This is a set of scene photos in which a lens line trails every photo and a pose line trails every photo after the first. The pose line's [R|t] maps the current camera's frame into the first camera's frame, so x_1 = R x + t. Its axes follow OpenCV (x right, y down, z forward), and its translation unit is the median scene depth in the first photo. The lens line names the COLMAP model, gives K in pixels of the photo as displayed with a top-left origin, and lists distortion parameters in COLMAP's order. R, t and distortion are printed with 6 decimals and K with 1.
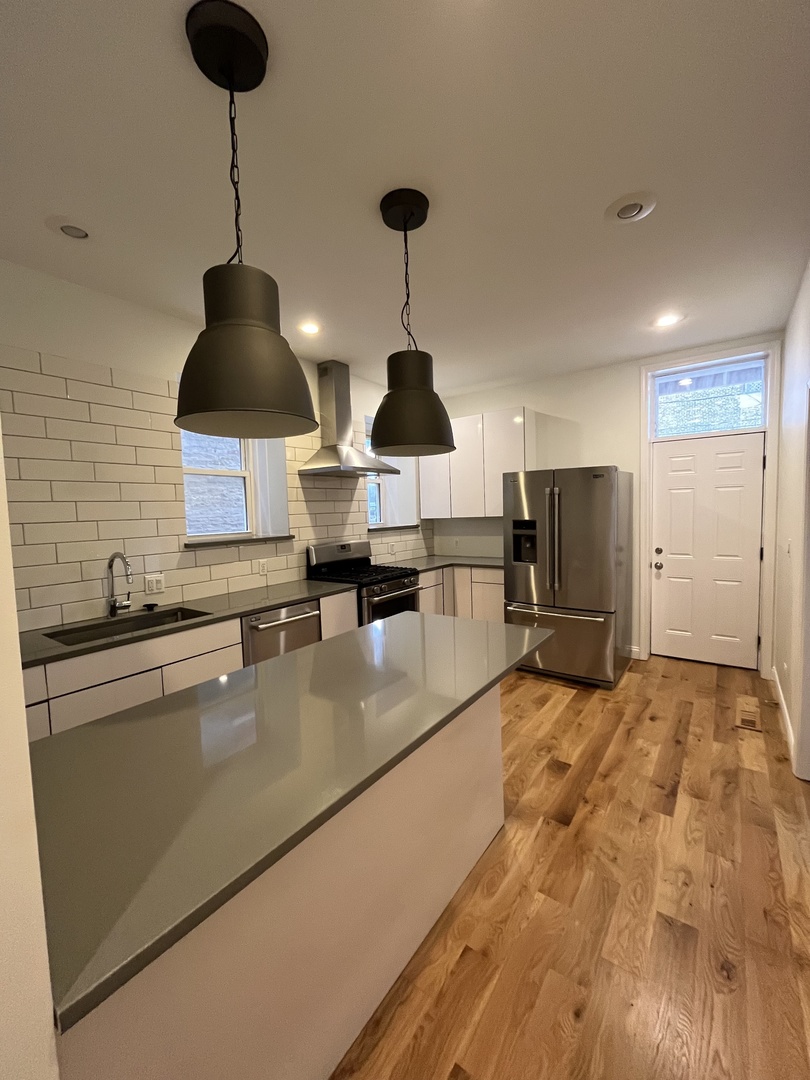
lens RADIAL K [[436.3, 0, 403.0], [0, 436.3, 538.4], [0, 0, 1]] dist [-0.004096, 0.000262]
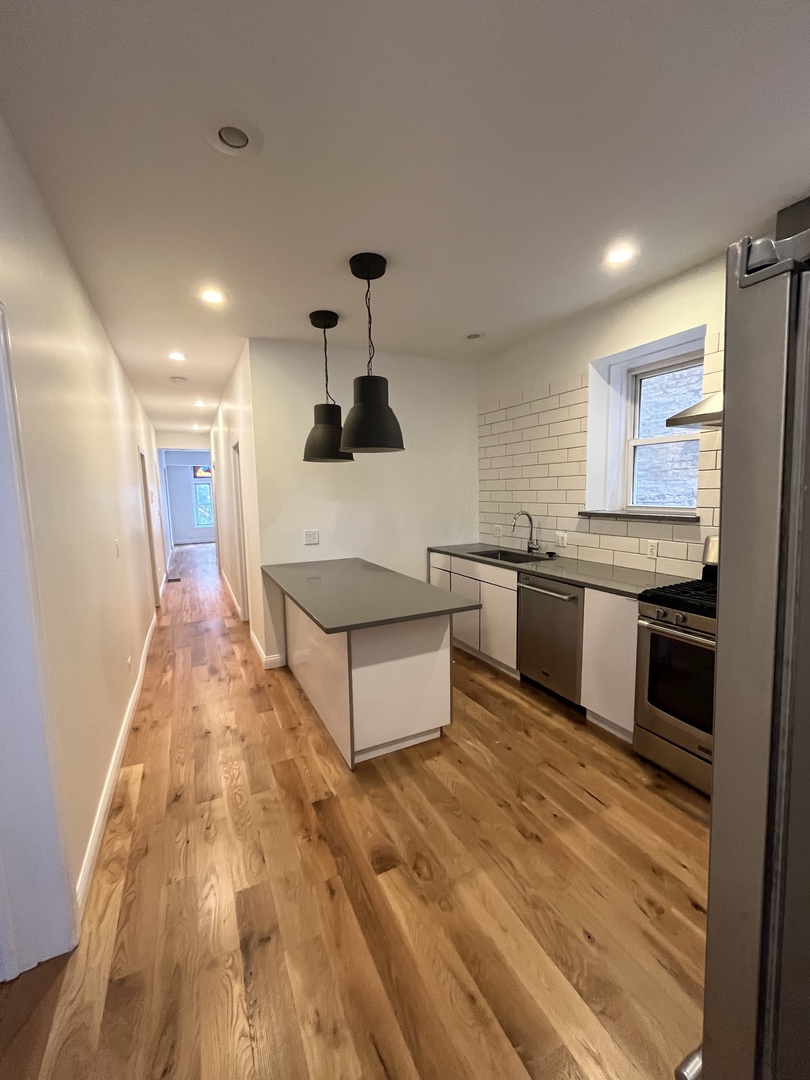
lens RADIAL K [[436.3, 0, 403.2], [0, 436.3, 537.2], [0, 0, 1]] dist [-0.004096, 0.000262]
pose [[-0.457945, 0.135405, -0.878608, 0.903361], [-0.021985, 0.986305, 0.163461, -0.119863], [0.888708, 0.094173, -0.448697, 1.299816]]
